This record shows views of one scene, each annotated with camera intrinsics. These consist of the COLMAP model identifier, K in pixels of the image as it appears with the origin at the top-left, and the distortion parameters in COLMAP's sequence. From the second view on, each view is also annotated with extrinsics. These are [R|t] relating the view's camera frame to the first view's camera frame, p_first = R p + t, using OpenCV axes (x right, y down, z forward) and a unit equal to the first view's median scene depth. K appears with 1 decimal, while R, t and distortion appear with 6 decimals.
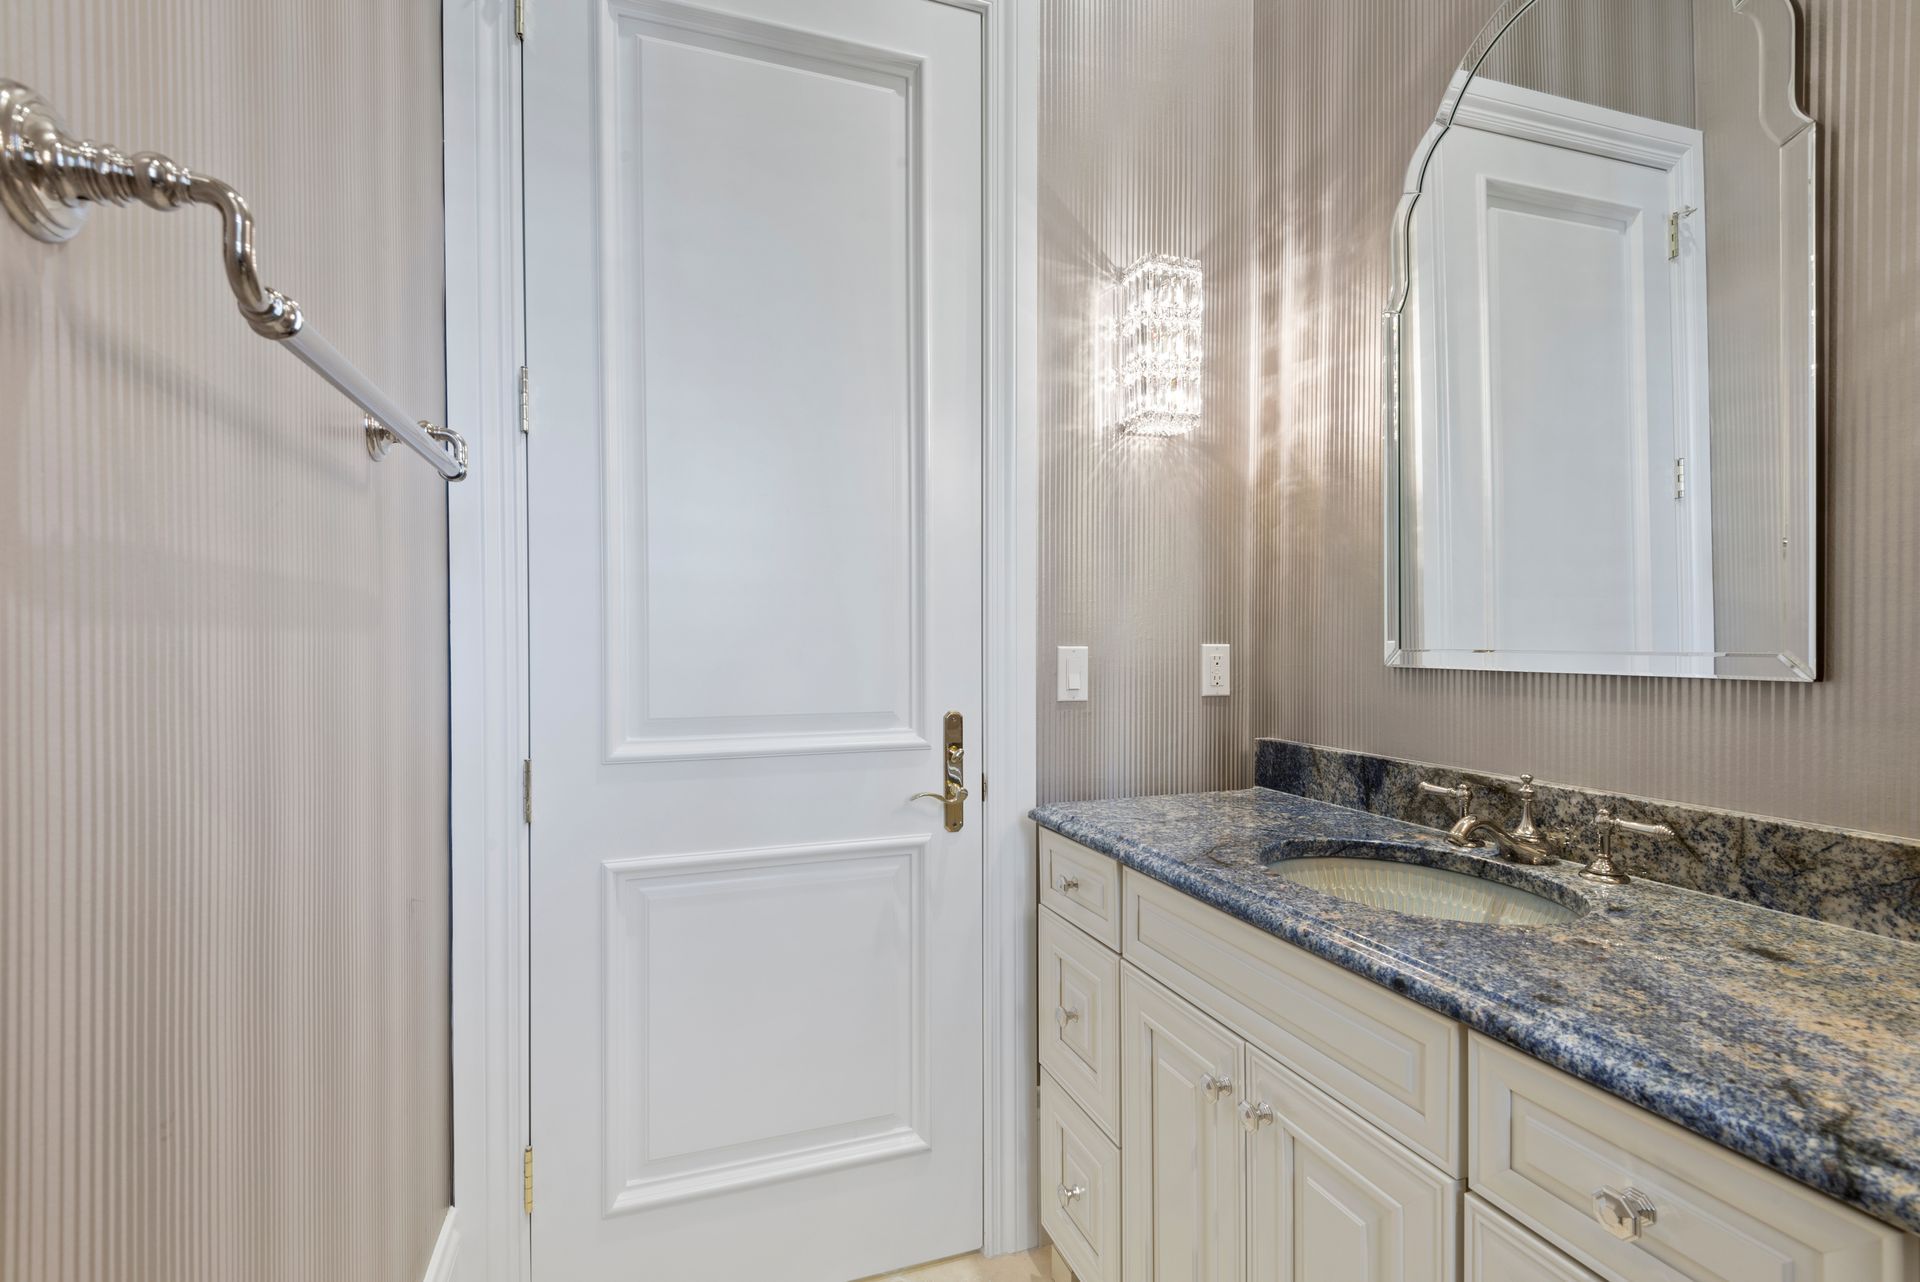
lens RADIAL K [[881.2, 0, 958.5], [0, 881.2, 644.4], [0, 0, 1]] dist [0.035975, -0.017691]
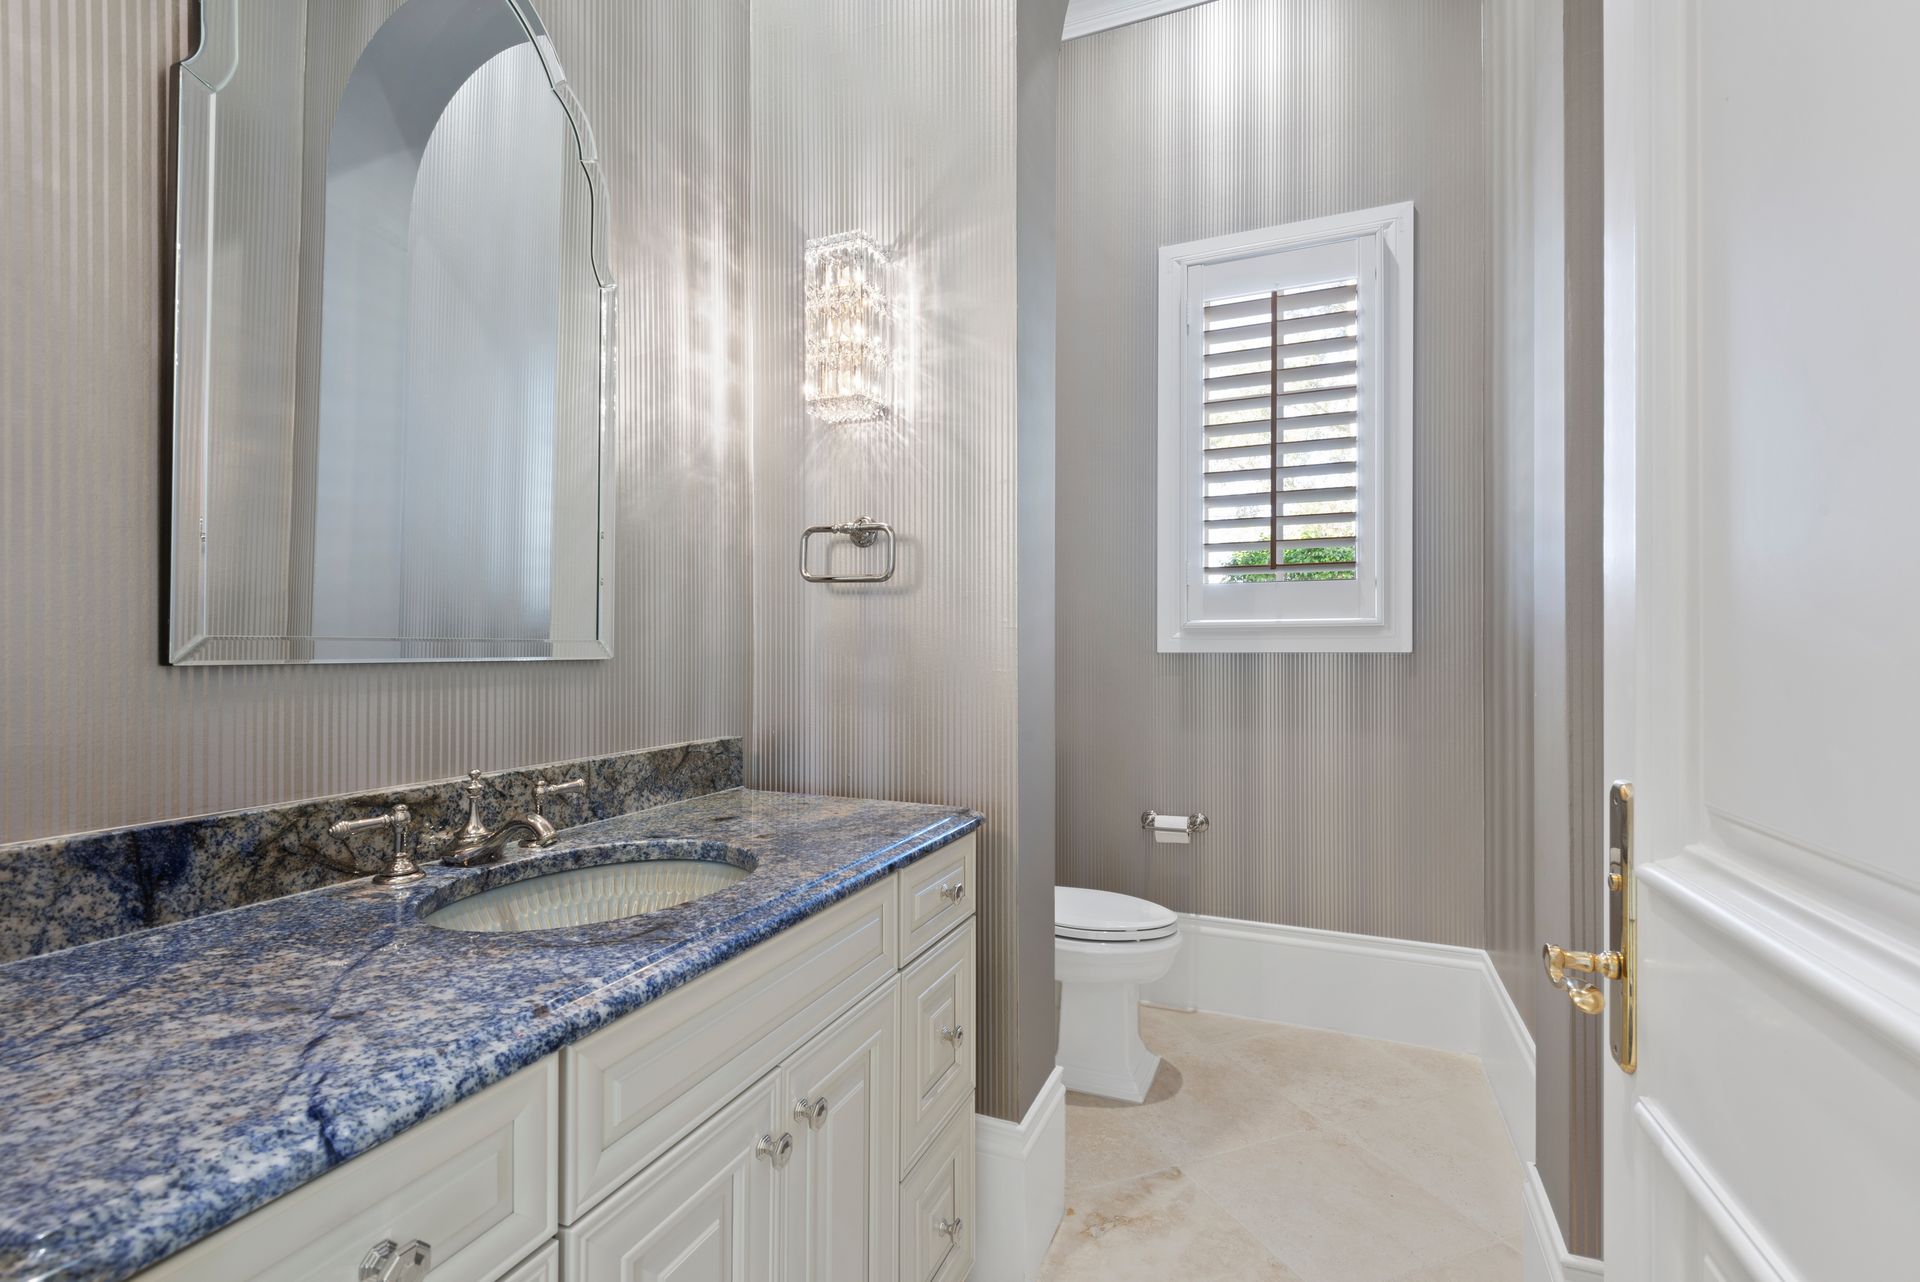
lens RADIAL K [[881.2, 0, 961.1], [0, 881.2, 640.6], [0, 0, 1]] dist [0.035975, -0.017691]
pose [[-0.752321, 0.002426, 0.658793, -0.420155], [-0.001549, 0.999984, -0.005451, 0.015110], [-0.658795, -0.005121, -0.752305, 1.555578]]
